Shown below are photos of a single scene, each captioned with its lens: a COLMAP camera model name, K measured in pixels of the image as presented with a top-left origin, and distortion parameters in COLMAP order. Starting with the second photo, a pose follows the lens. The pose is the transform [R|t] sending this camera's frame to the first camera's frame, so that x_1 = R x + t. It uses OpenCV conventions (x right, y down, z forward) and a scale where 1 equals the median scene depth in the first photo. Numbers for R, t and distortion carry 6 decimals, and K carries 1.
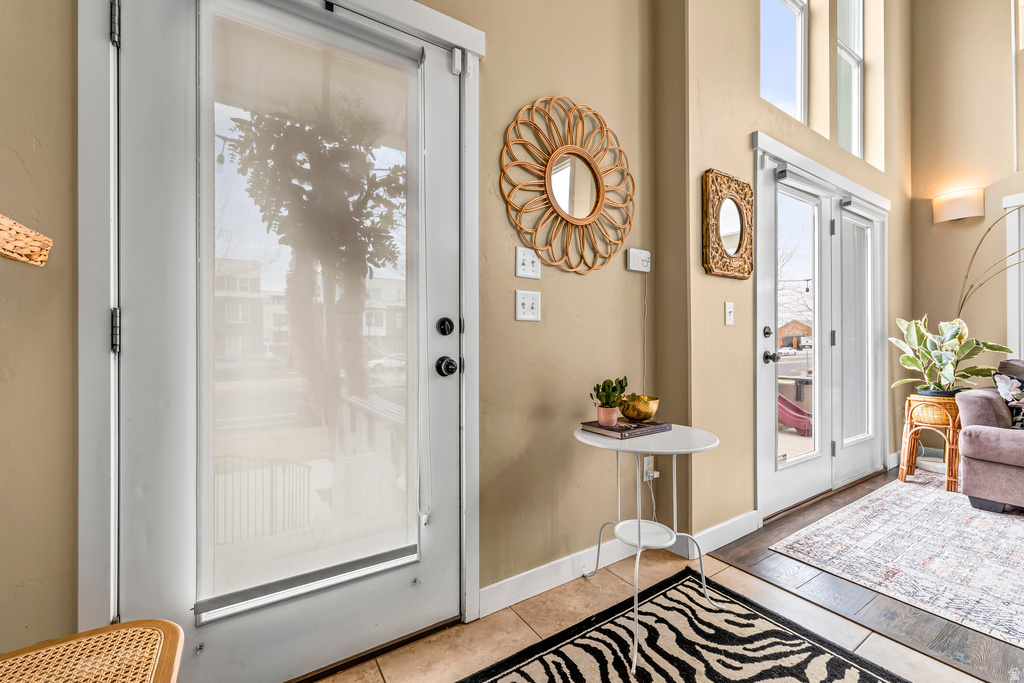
lens RADIAL K [[415.7, 0, 511.0], [0, 415.7, 341.5], [0, 0, 1]] dist [0.000916, -0.000241]
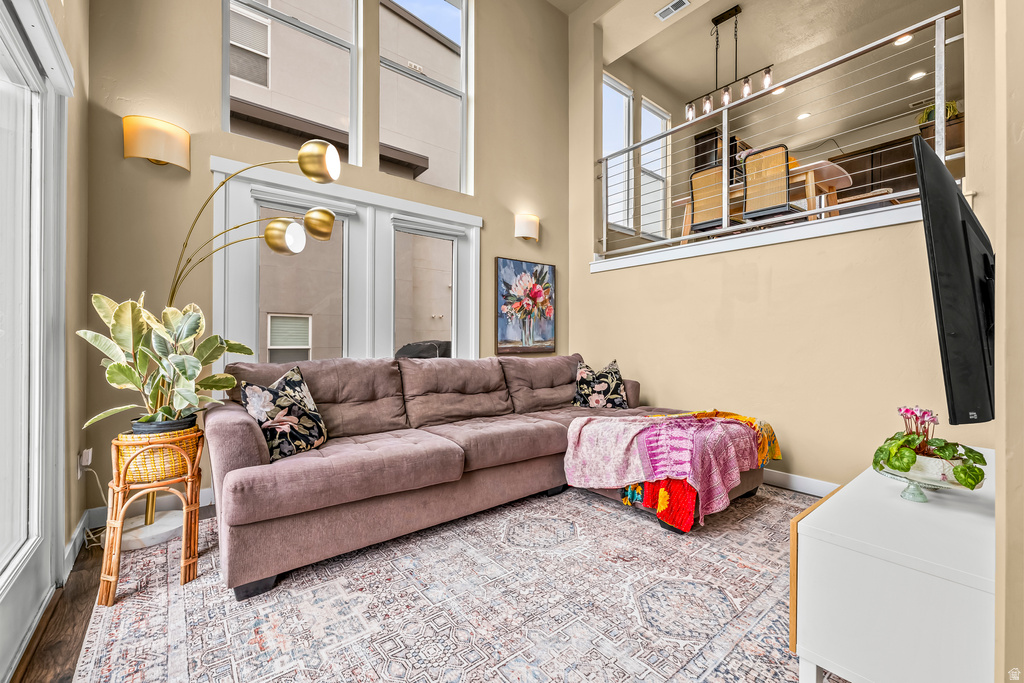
lens RADIAL K [[415.7, 0, 511.0], [0, 415.7, 341.5], [0, 0, 1]] dist [0.000916, -0.000241]
pose [[-0.103589, 0.001160, 0.994620, 0.545637], [-0.008911, 0.999958, -0.002094, 0.001924], [-0.994580, -0.009080, -0.103574, 0.818834]]
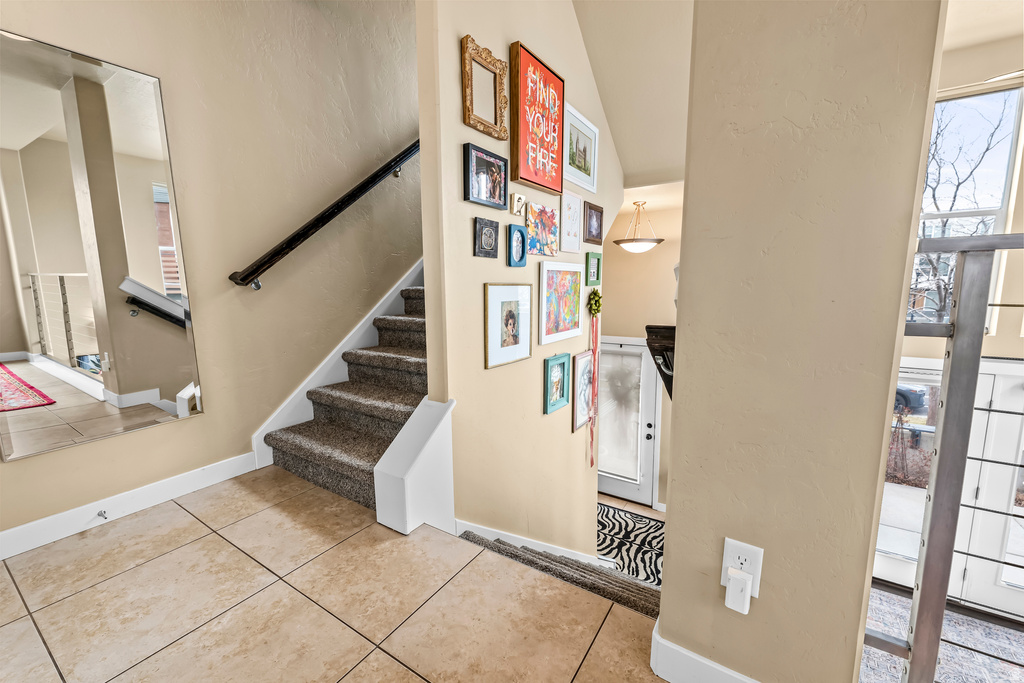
lens RADIAL K [[415.7, 0, 511.0], [0, 415.7, 341.5], [0, 0, 1]] dist [0.000916, -0.000241]
pose [[0.414485, 0.121872, -0.901859, 1.737349], [0.011932, 0.990180, 0.139292, -0.886698], [0.909978, -0.068495, 0.408961, -1.031534]]
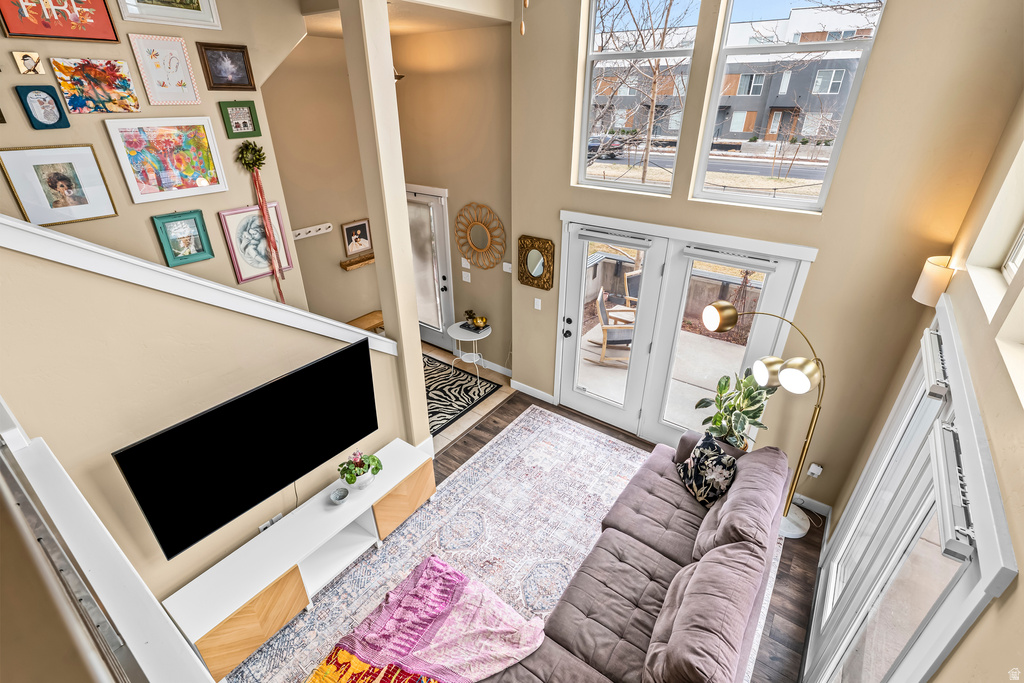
lens RADIAL K [[462.0, 0, 510.3], [0, 462.0, 341.6], [0, 0, 1]] dist [-0.000836, -0.000805]
pose [[0.357934, 0.438274, -0.824499, 2.521474], [0.003493, 0.882366, 0.470551, -1.007217], [0.933740, -0.171306, 0.314298, 0.142794]]
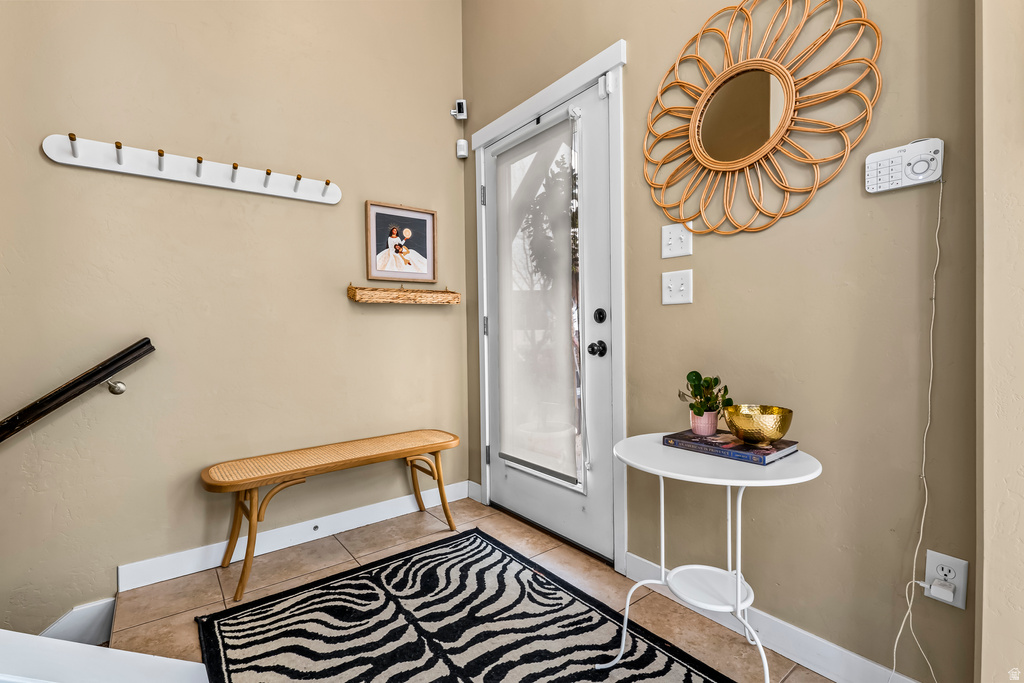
lens RADIAL K [[462.0, 0, 510.3], [0, 462.0, 341.6], [0, 0, 1]] dist [-0.000836, -0.000805]
pose [[0.082325, 0.024095, -0.996314, 0.833321], [0.020365, 0.999458, 0.025854, -0.001072], [0.996397, -0.022418, 0.081790, 0.450582]]
